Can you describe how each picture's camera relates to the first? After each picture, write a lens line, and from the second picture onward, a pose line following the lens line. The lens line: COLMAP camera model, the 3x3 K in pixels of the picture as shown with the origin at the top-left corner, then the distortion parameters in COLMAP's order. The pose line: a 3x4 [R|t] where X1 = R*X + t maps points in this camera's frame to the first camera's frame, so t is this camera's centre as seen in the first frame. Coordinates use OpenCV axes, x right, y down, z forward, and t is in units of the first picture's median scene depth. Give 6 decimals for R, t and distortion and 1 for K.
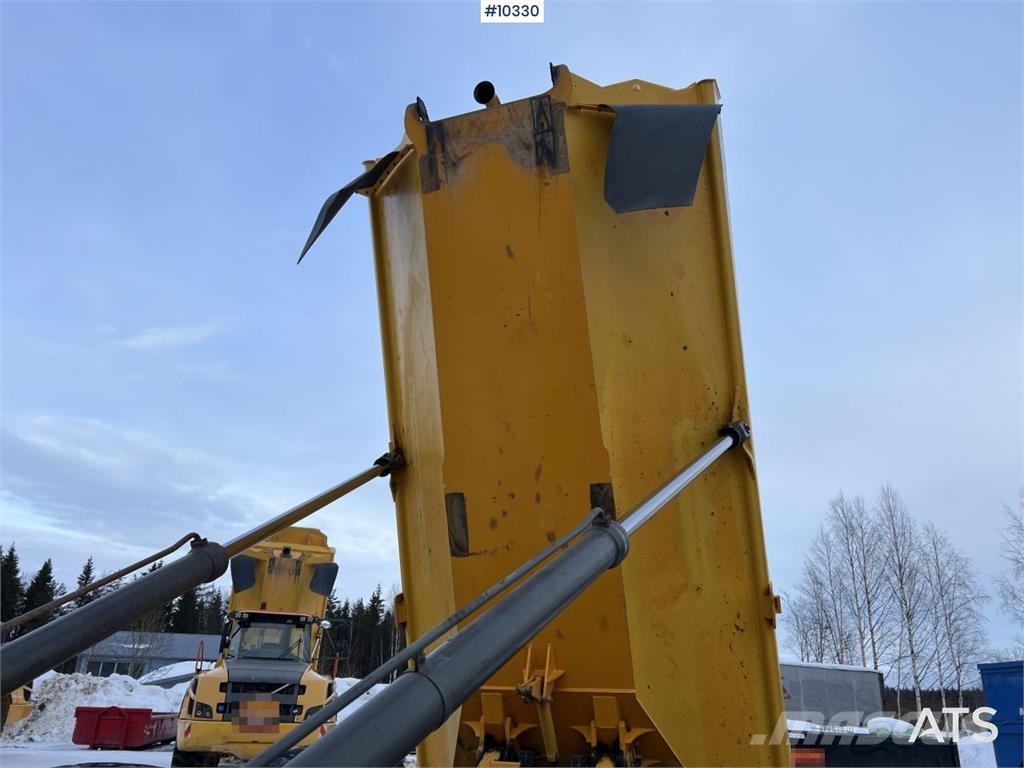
lens RADIAL K [[766.5, 0, 513.4], [0, 766.5, 395.7], [0, 0, 1]] dist [0.067468, -0.074496]
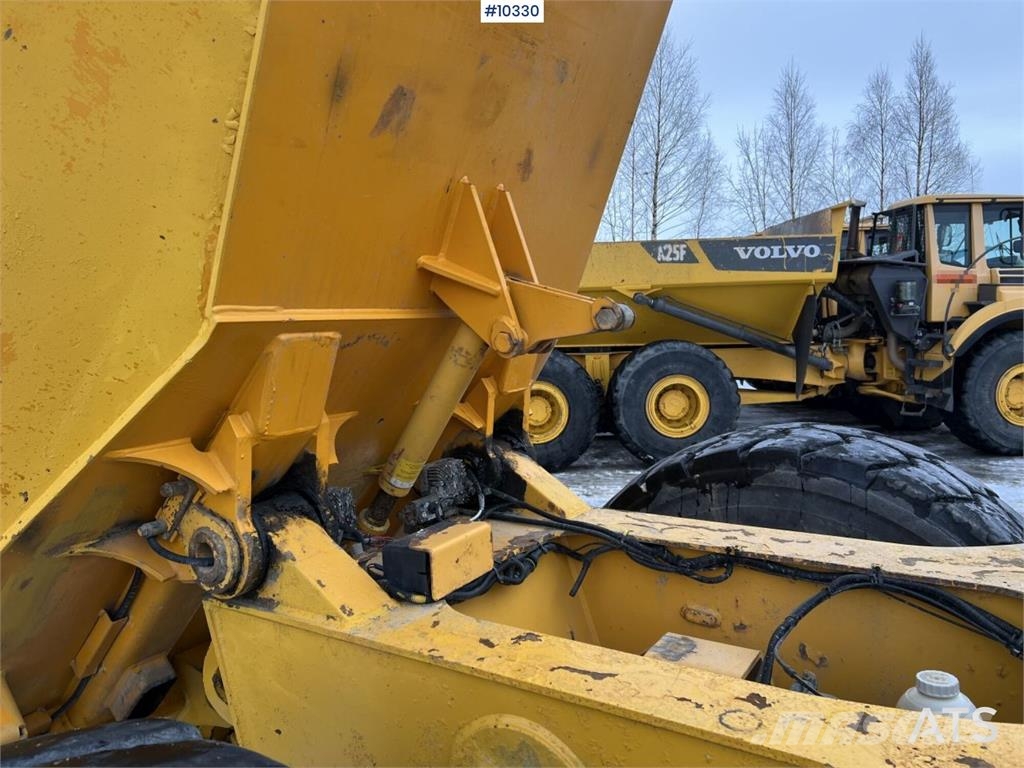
lens RADIAL K [[766.5, 0, 515.2], [0, 766.5, 378.7], [0, 0, 1]] dist [0.067468, -0.074496]
pose [[0.200916, -0.120770, 0.972135, -0.272313], [-0.334553, 0.924246, 0.183965, 0.319080], [-0.920710, -0.362192, 0.145292, 0.870882]]
